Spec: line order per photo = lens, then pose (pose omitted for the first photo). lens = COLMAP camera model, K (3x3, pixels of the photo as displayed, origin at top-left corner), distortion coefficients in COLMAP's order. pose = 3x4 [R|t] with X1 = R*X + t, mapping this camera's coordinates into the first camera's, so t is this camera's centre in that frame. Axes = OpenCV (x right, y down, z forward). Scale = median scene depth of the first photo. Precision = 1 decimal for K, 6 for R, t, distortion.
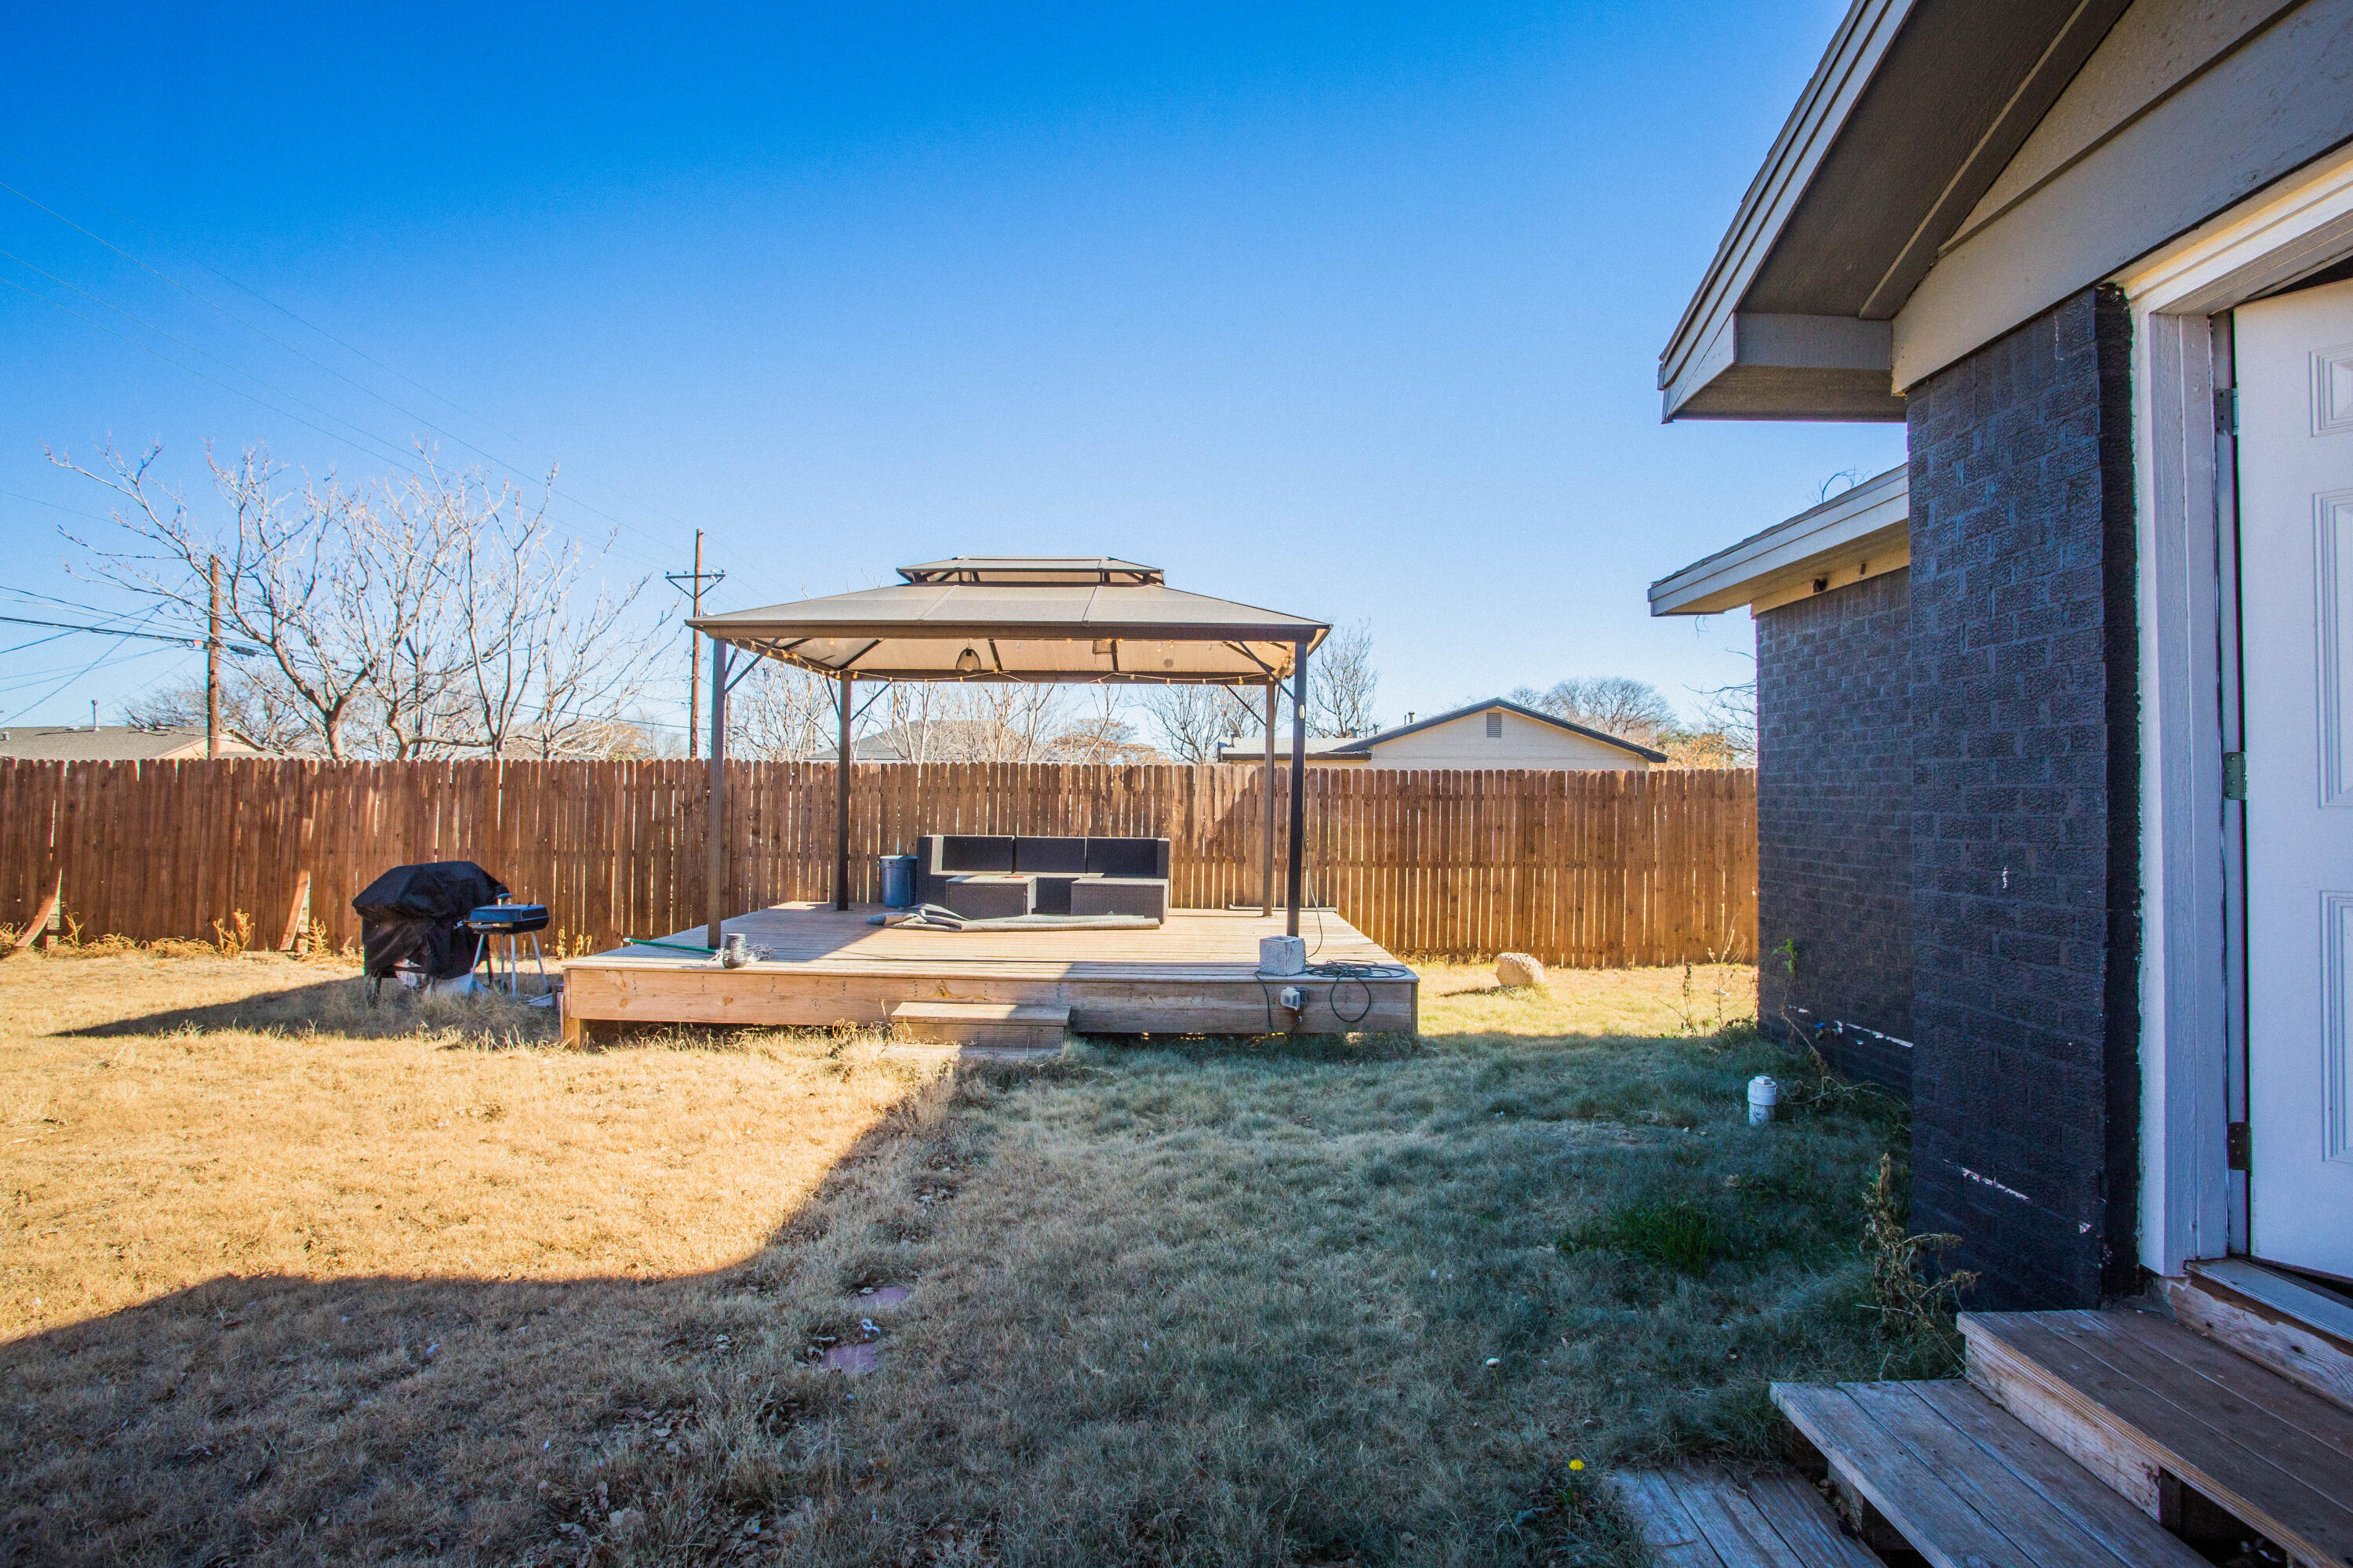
lens RADIAL K [[1137.0, 0, 1168.6], [0, 1137.0, 778.6], [0, 0, 1]] dist [-0.080034, 0.034584]
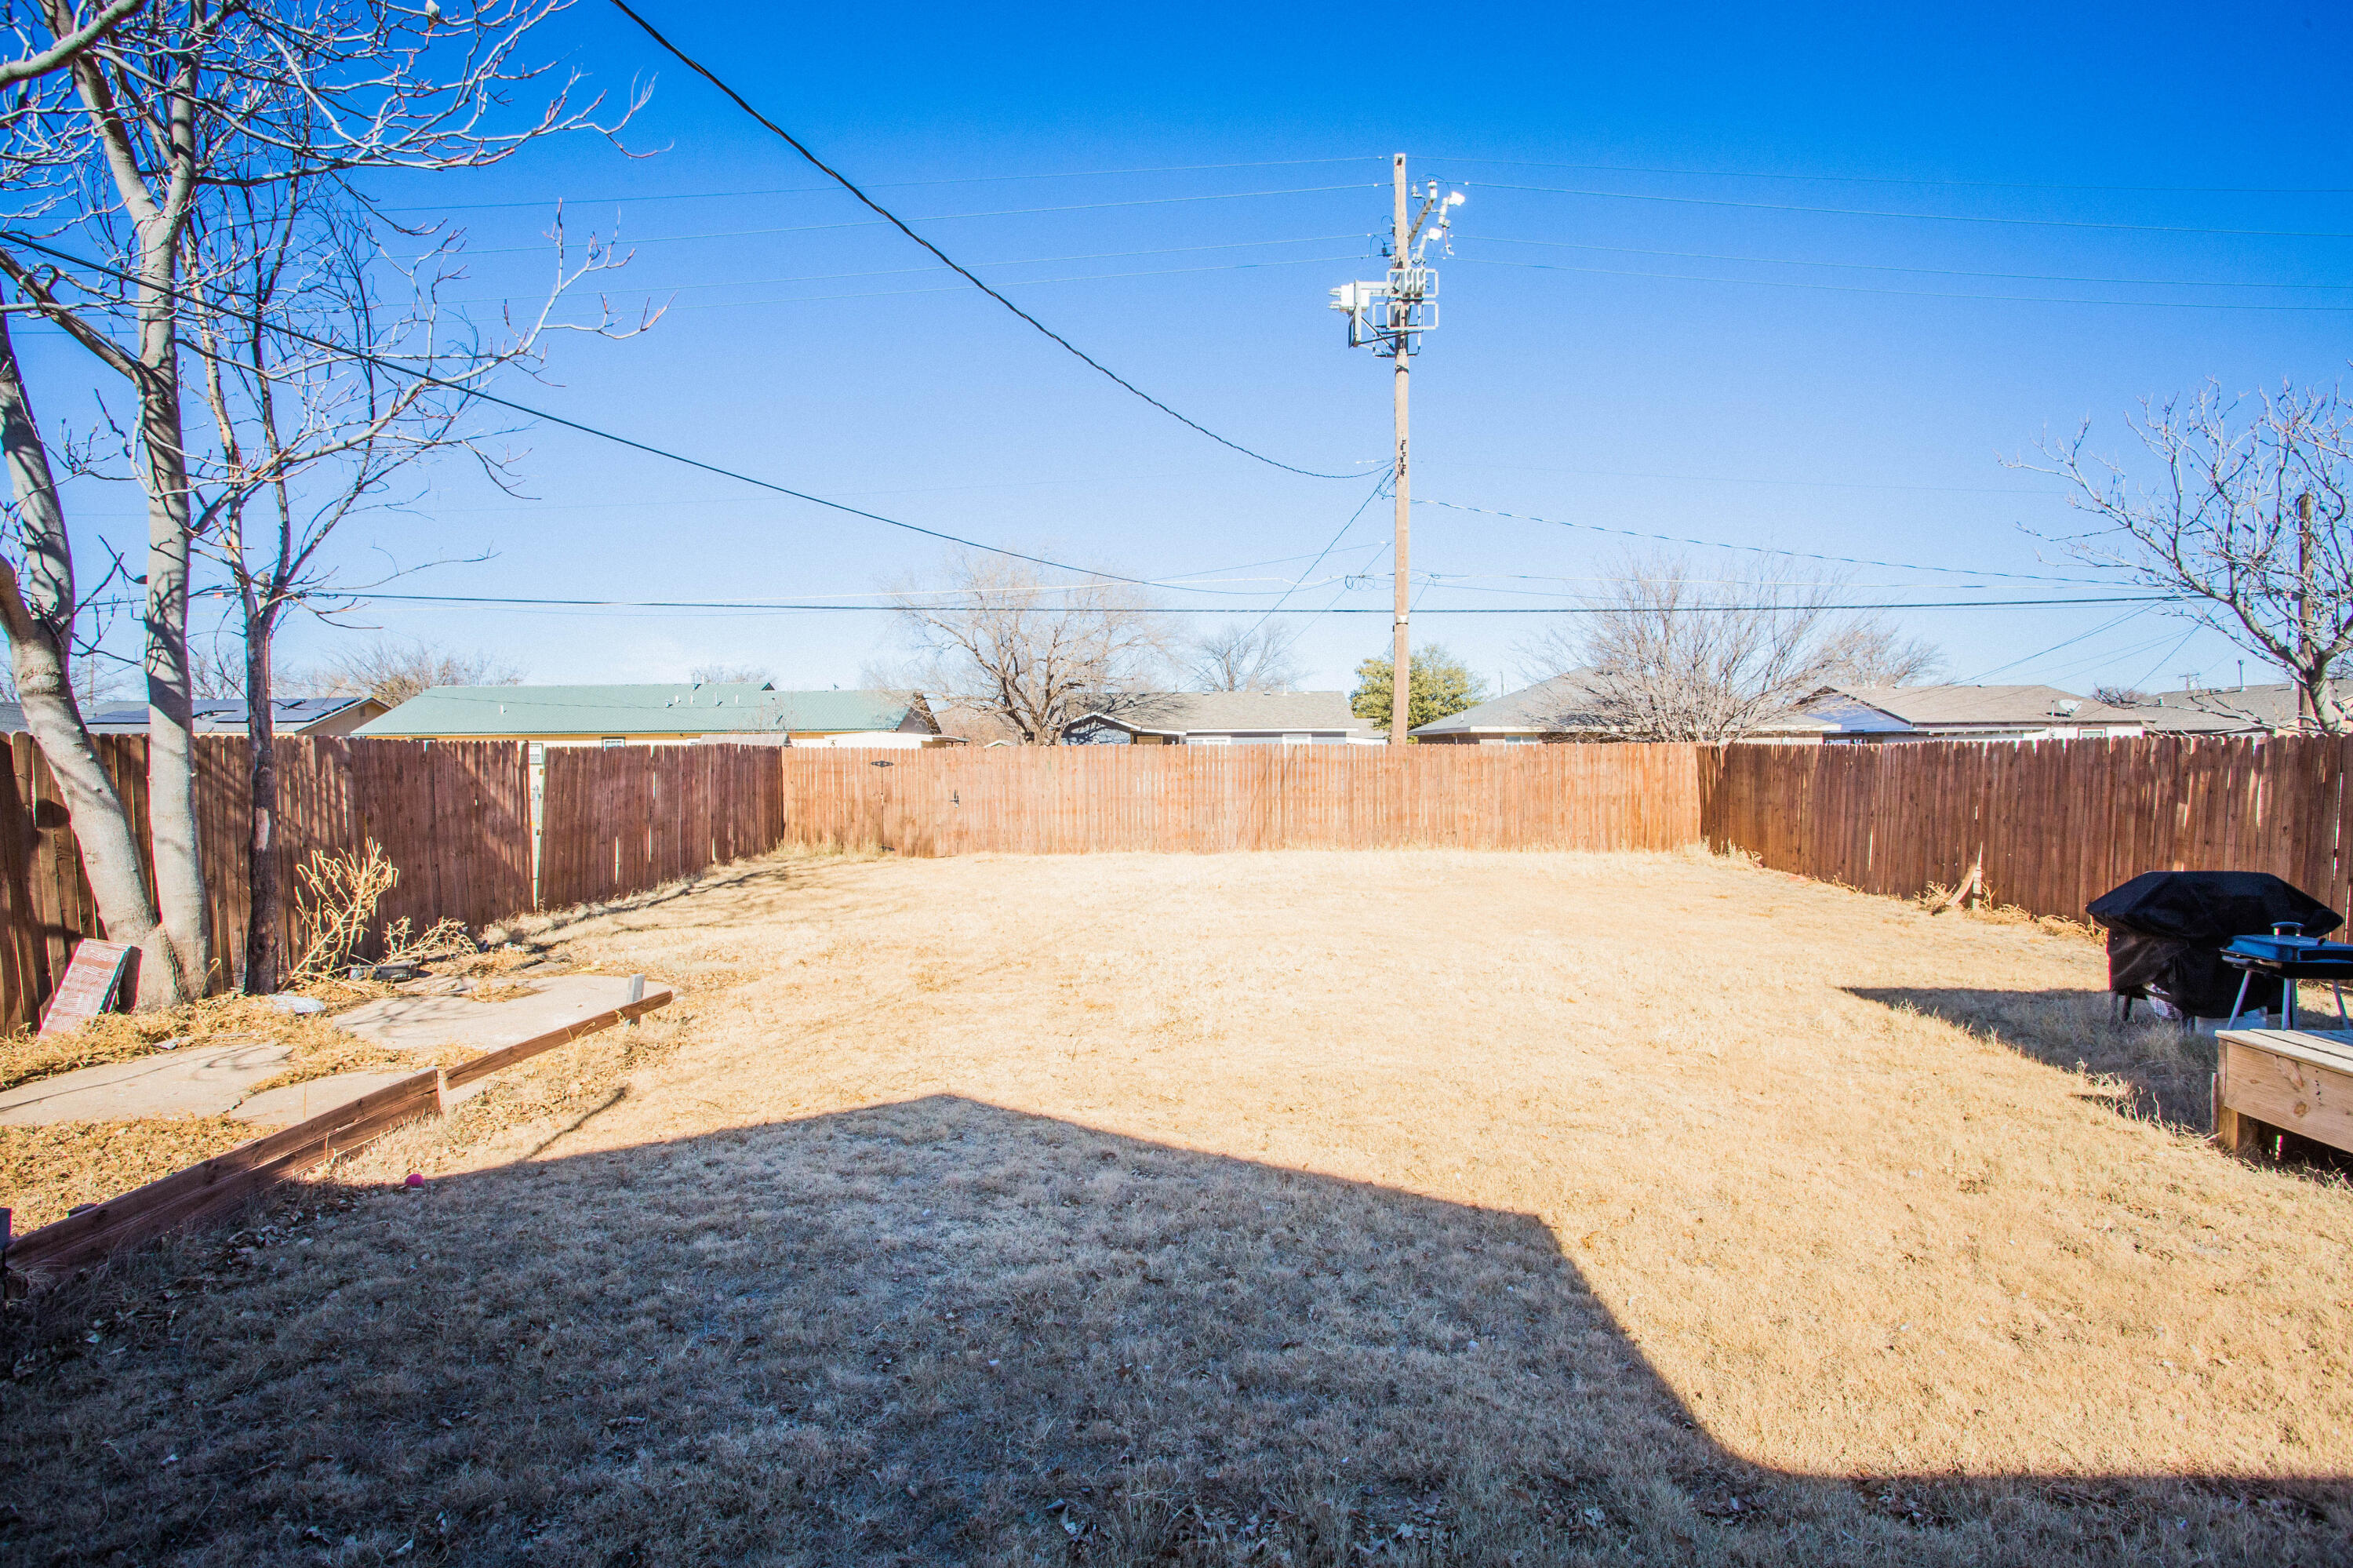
lens RADIAL K [[1137.0, 0, 1168.6], [0, 1137.0, 778.6], [0, 0, 1]] dist [-0.080034, 0.034584]
pose [[-0.024334, 0.019934, -0.999505, 0.115112], [0.021004, 0.999591, 0.019425, -0.017978], [0.999483, -0.020521, -0.024743, 0.201139]]
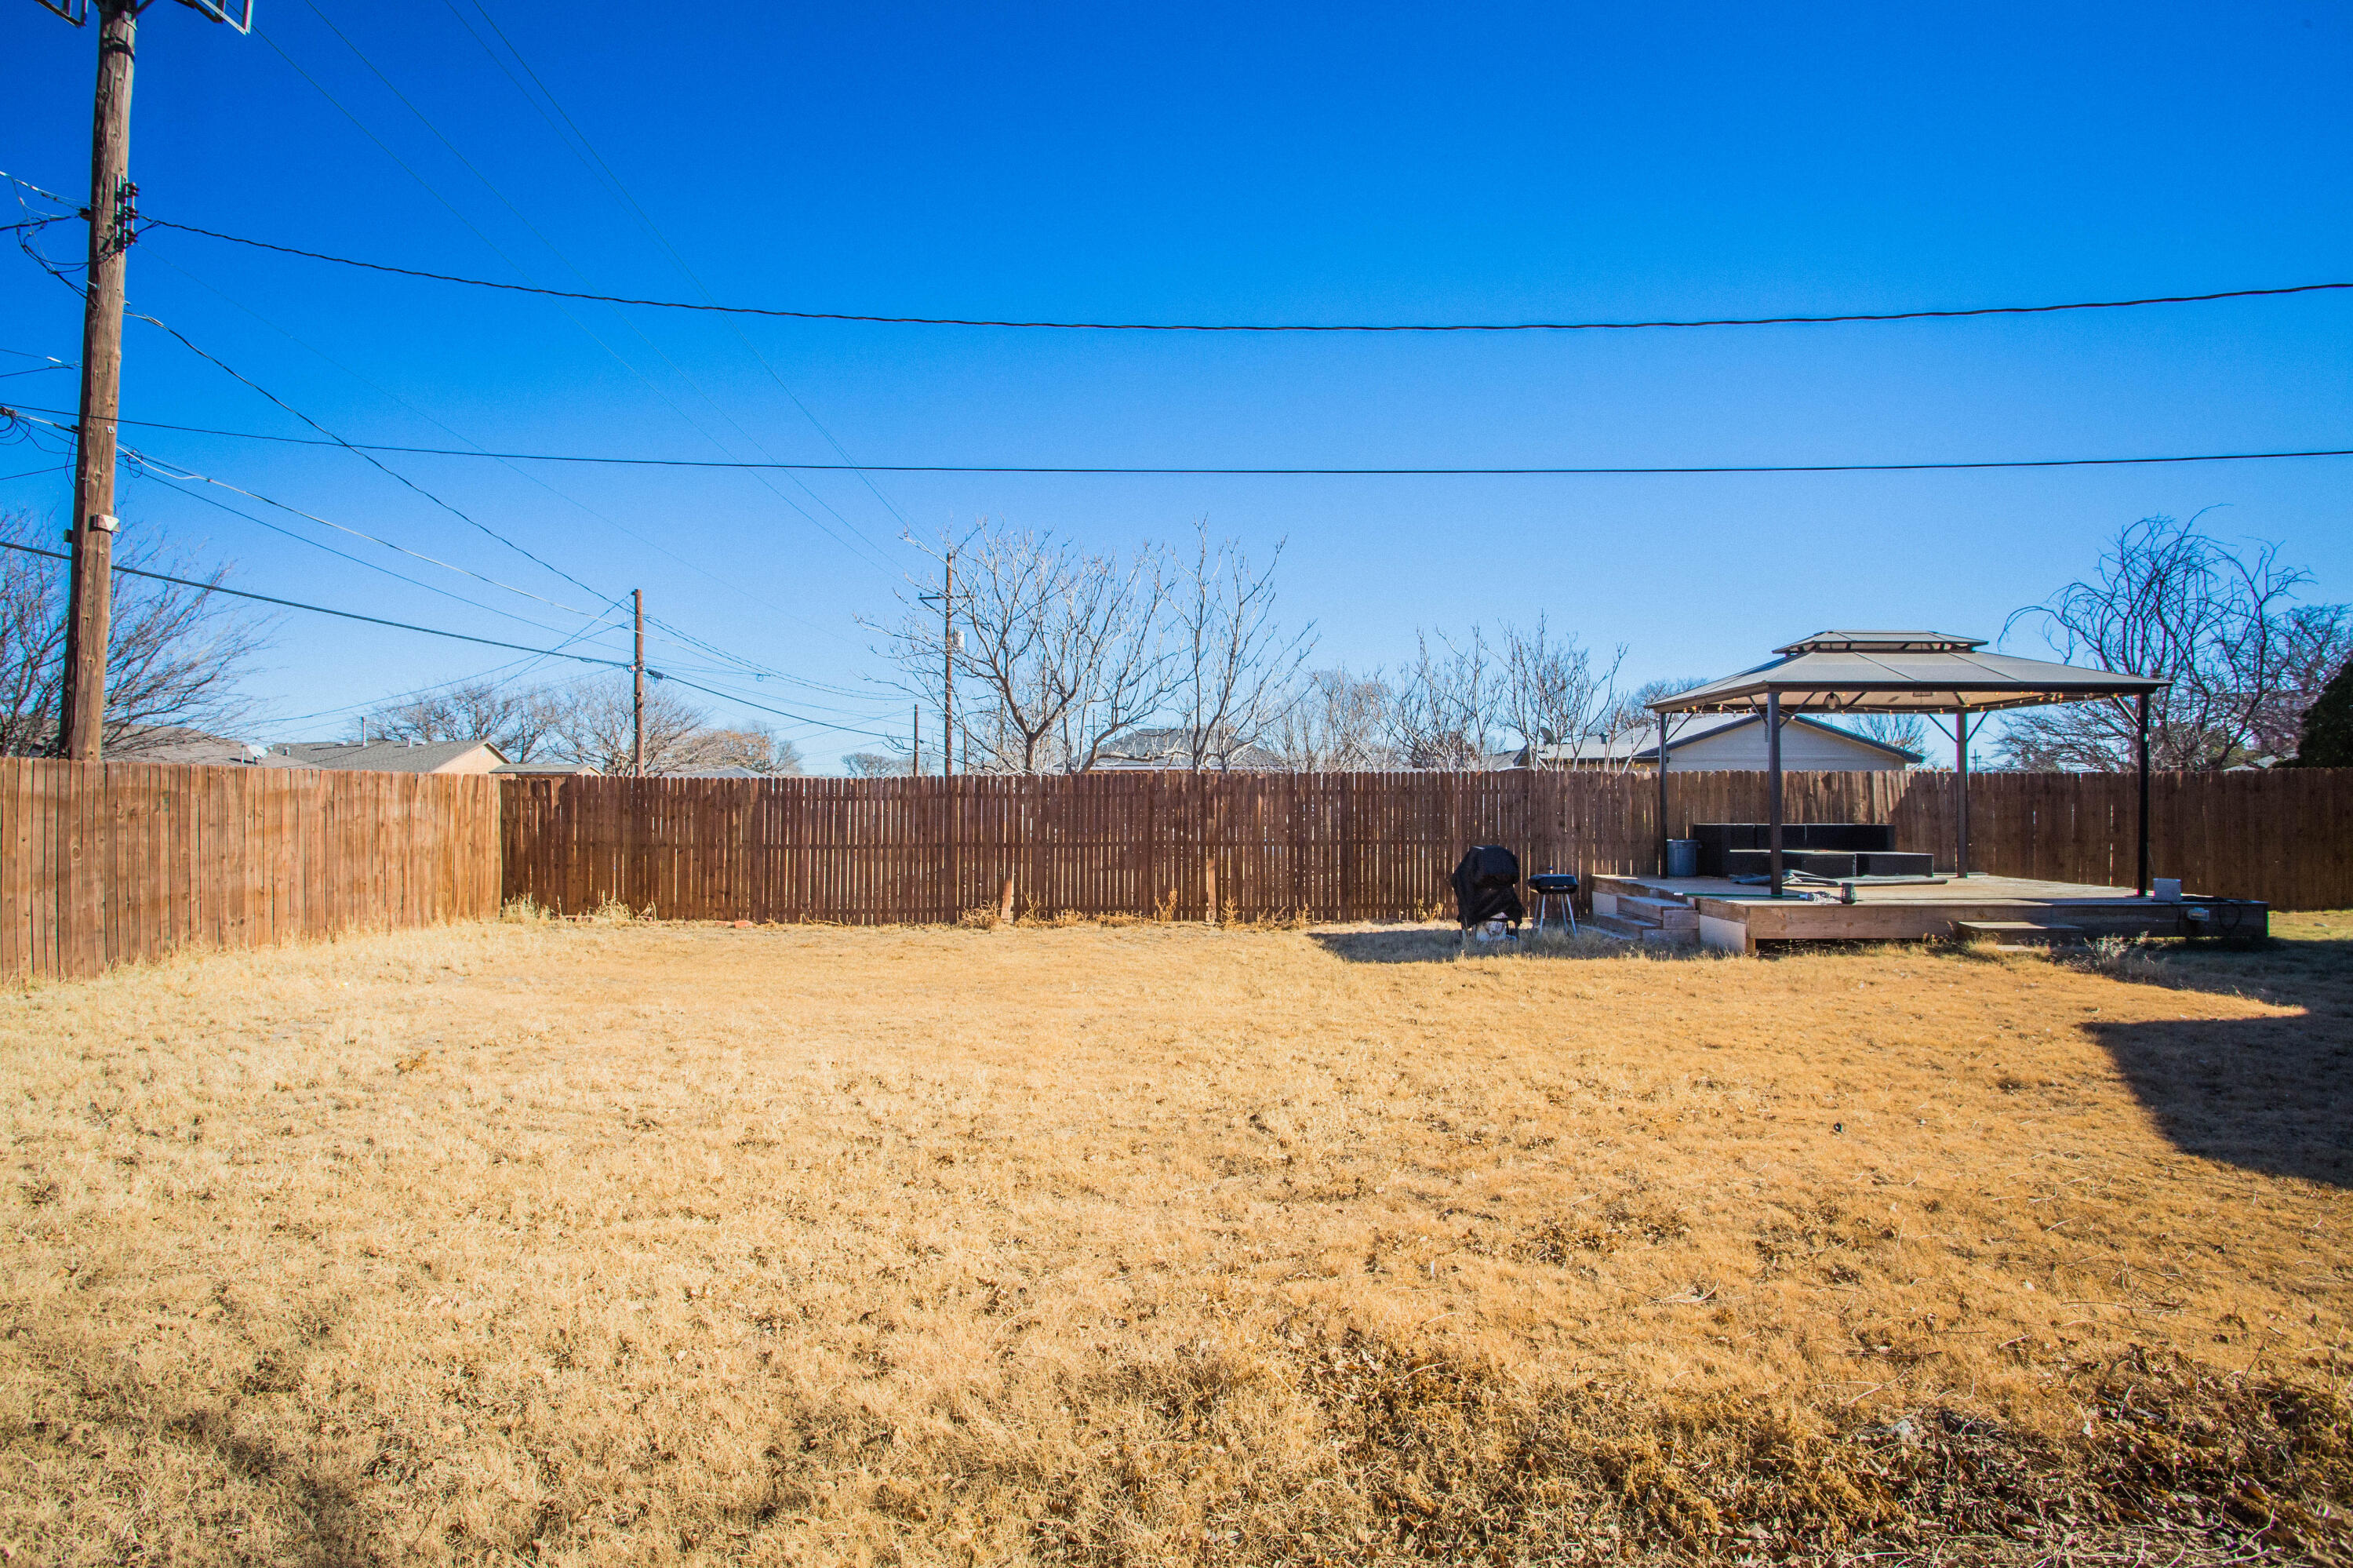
lens RADIAL K [[1137.0, 0, 1168.6], [0, 1137.0, 778.6], [0, 0, 1]] dist [-0.080034, 0.034584]
pose [[0.999856, -0.009364, -0.014144, -0.817261], [0.009333, 0.999954, -0.002234, -0.008454], [0.014165, 0.002102, 0.999897, -0.356673]]
